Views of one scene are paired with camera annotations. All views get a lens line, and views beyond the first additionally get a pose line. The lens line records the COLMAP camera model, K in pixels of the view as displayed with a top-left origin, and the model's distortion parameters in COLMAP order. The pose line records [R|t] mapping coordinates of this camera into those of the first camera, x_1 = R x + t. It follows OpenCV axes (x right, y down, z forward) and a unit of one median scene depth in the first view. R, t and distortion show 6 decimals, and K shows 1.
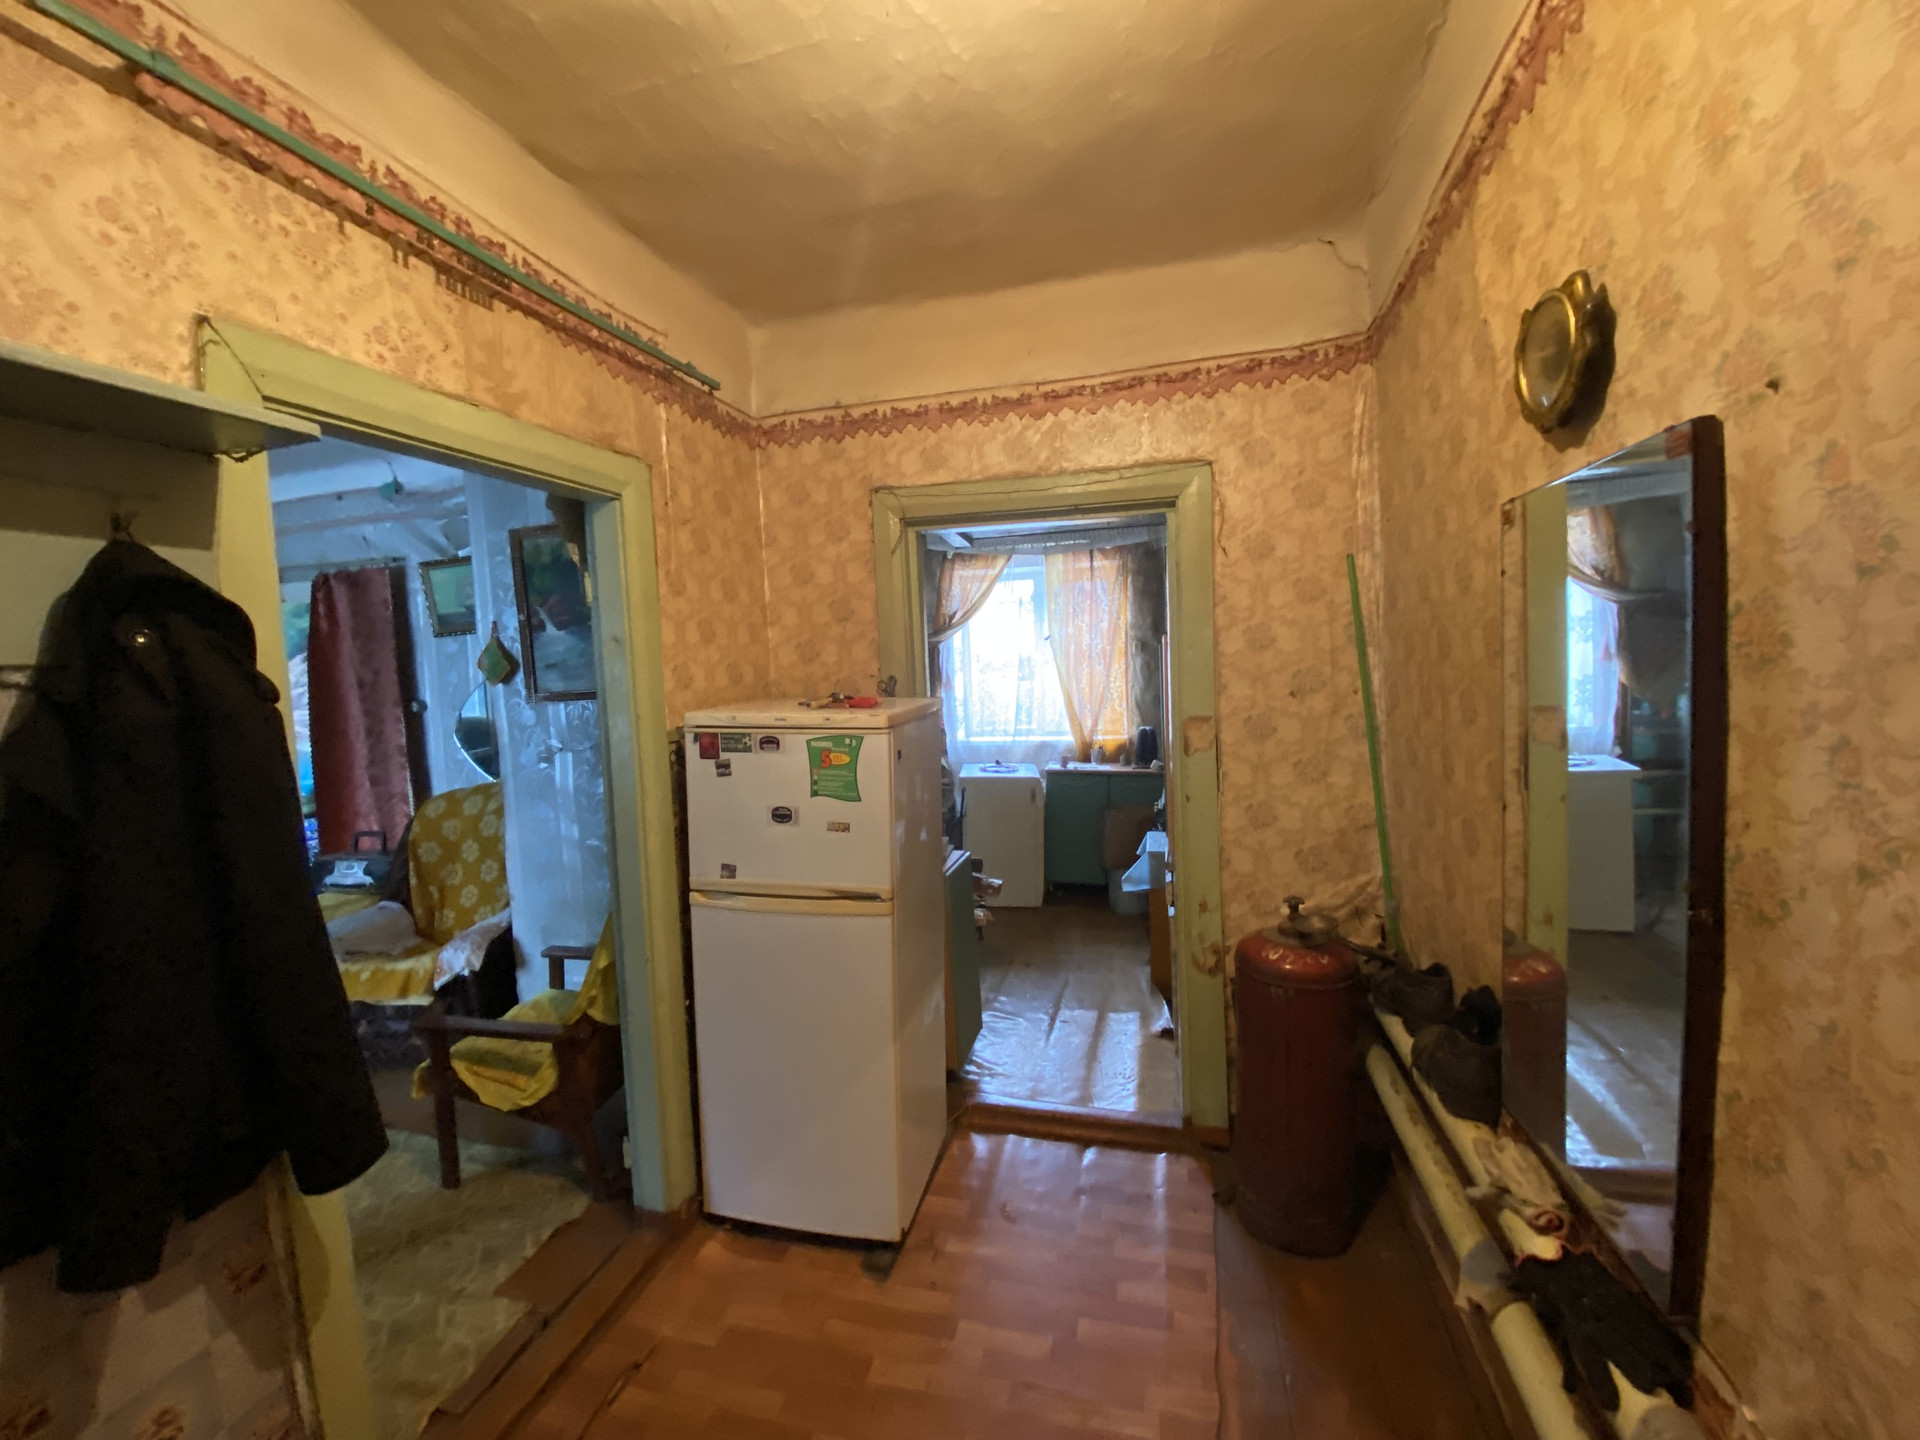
lens RADIAL K [[785.3, 0, 964.5], [0, 785.3, 712.2], [0, 0, 1]] dist [-0.002988, -0.001703]
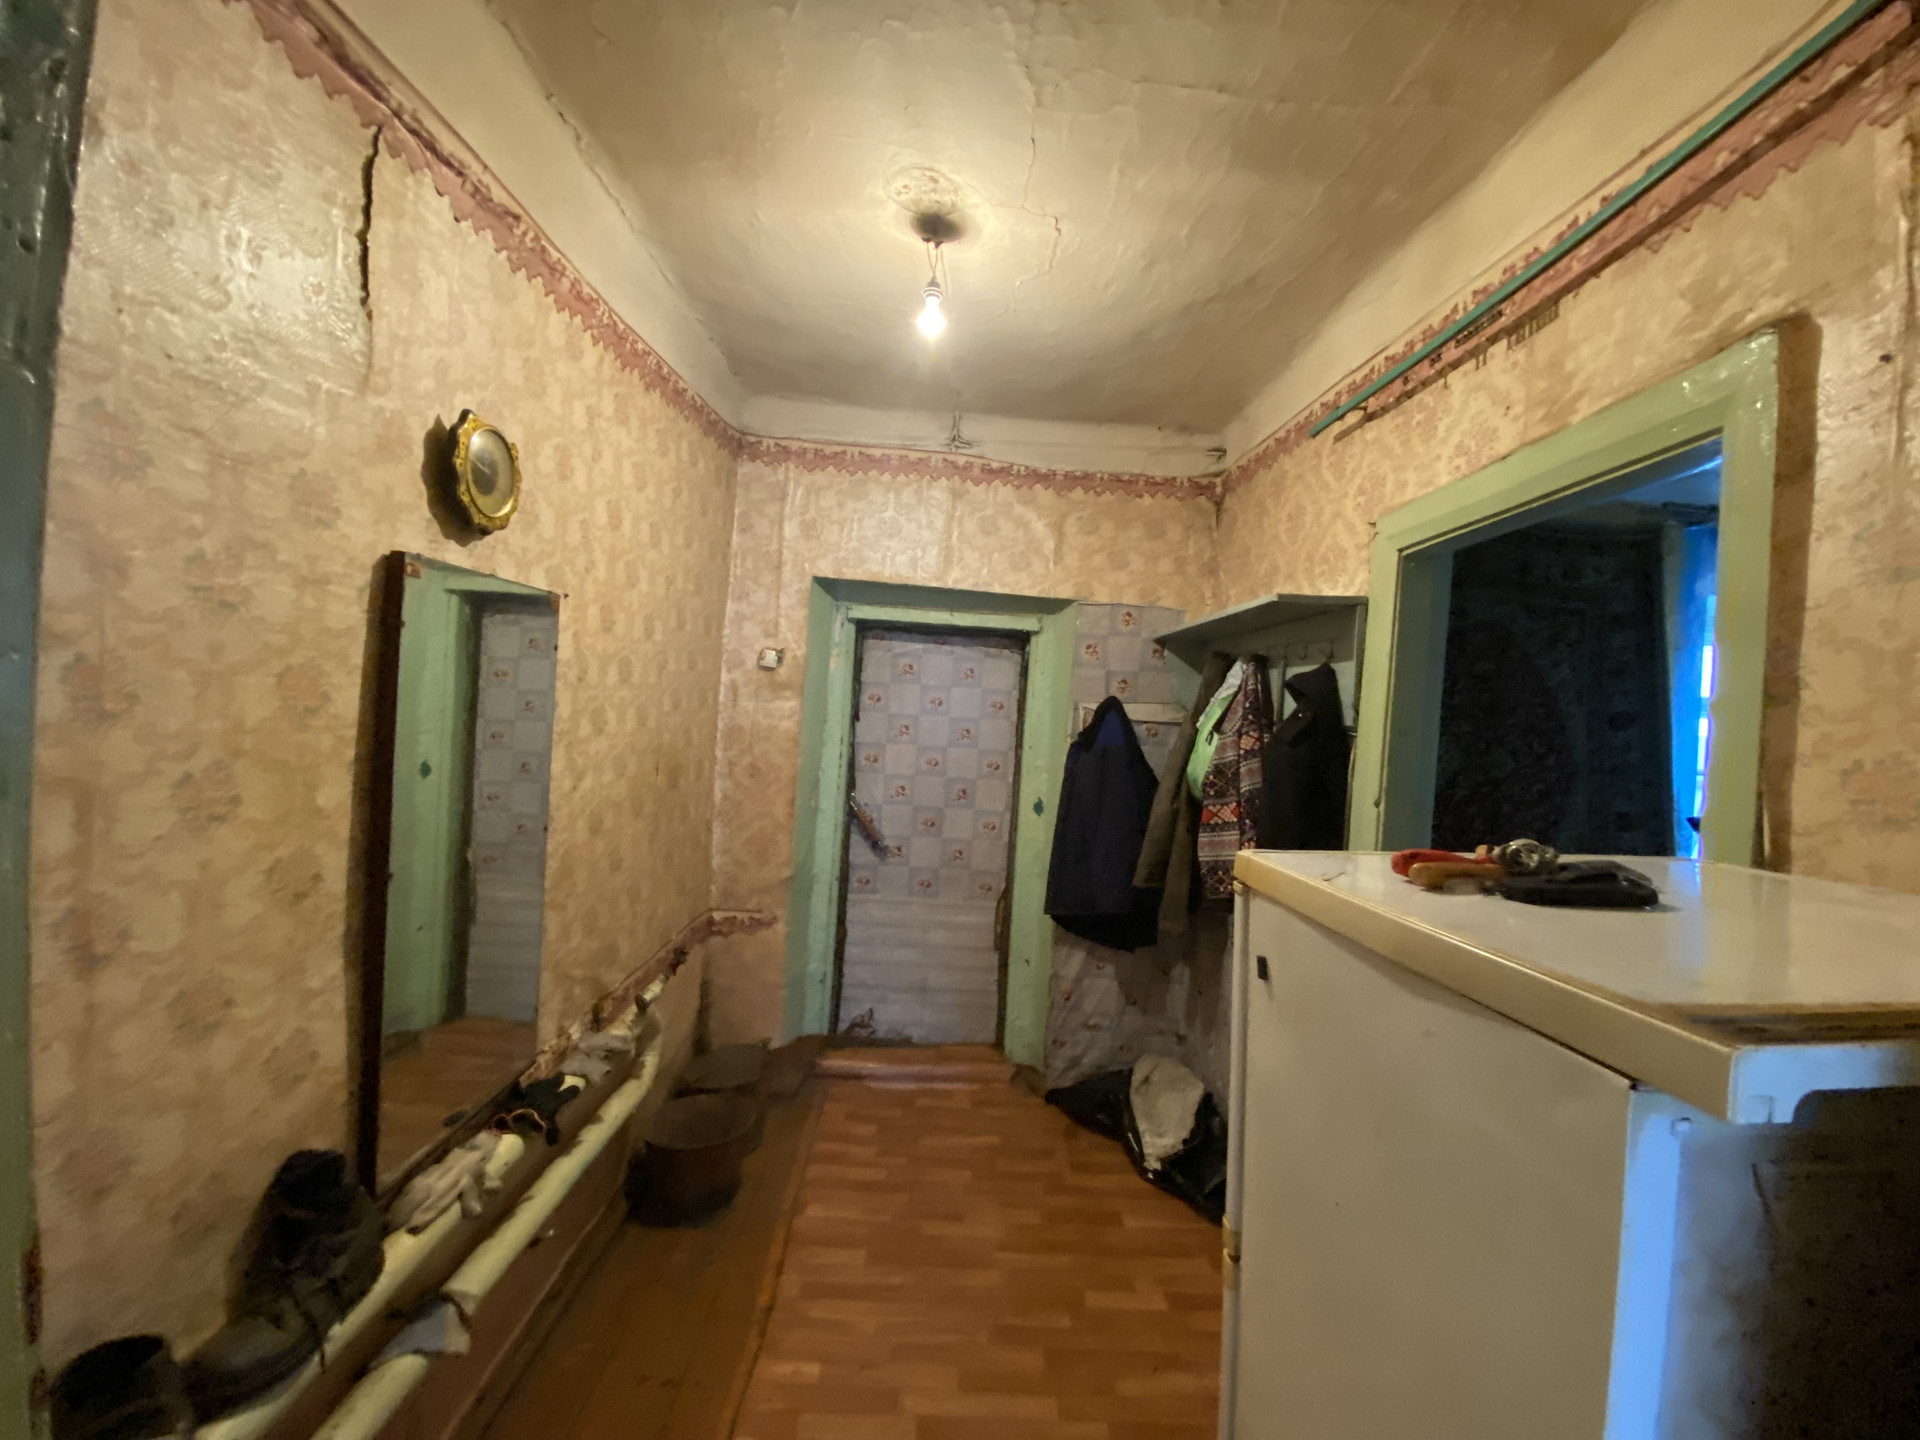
lens RADIAL K [[785.3, 0, 954.7], [0, 785.3, 714.2], [0, 0, 1]] dist [-0.002988, -0.001703]
pose [[-0.965379, -0.010520, -0.260640, 0.271628], [-0.032157, 0.996364, 0.078891, -0.155490], [0.258862, 0.084541, -0.962207, 1.940428]]
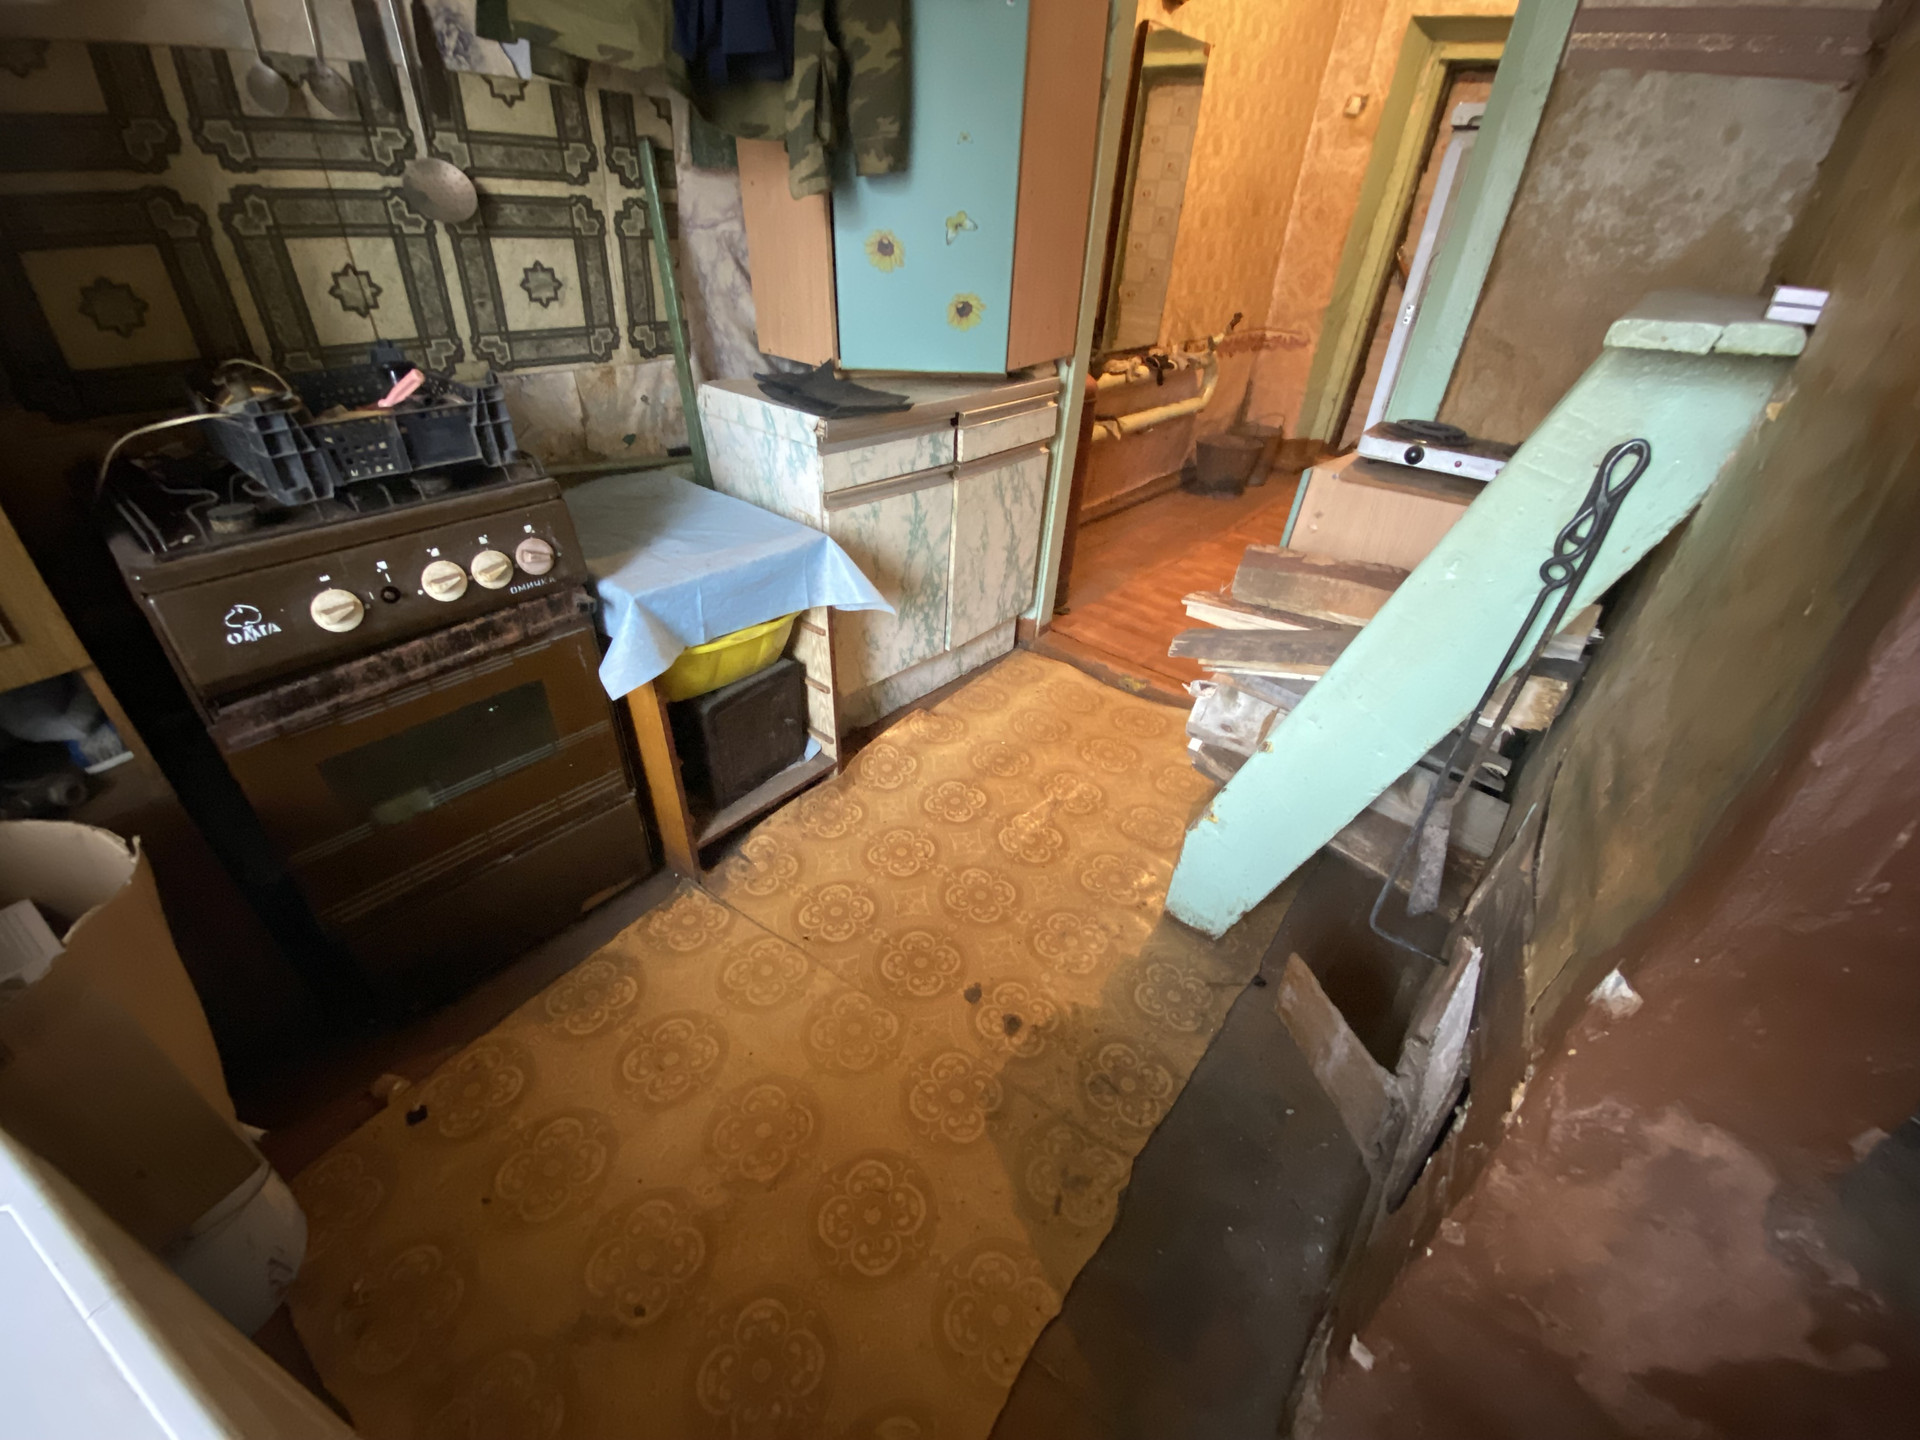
lens RADIAL K [[785.3, 0, 956.2], [0, 785.3, 724.7], [0, 0, 1]] dist [-0.002988, -0.001703]
pose [[-0.905576, -0.241982, 0.348392, -0.014648], [0.006553, 0.813243, 0.581887, 0.038659], [-0.424133, 0.529226, -0.734868, 3.434235]]
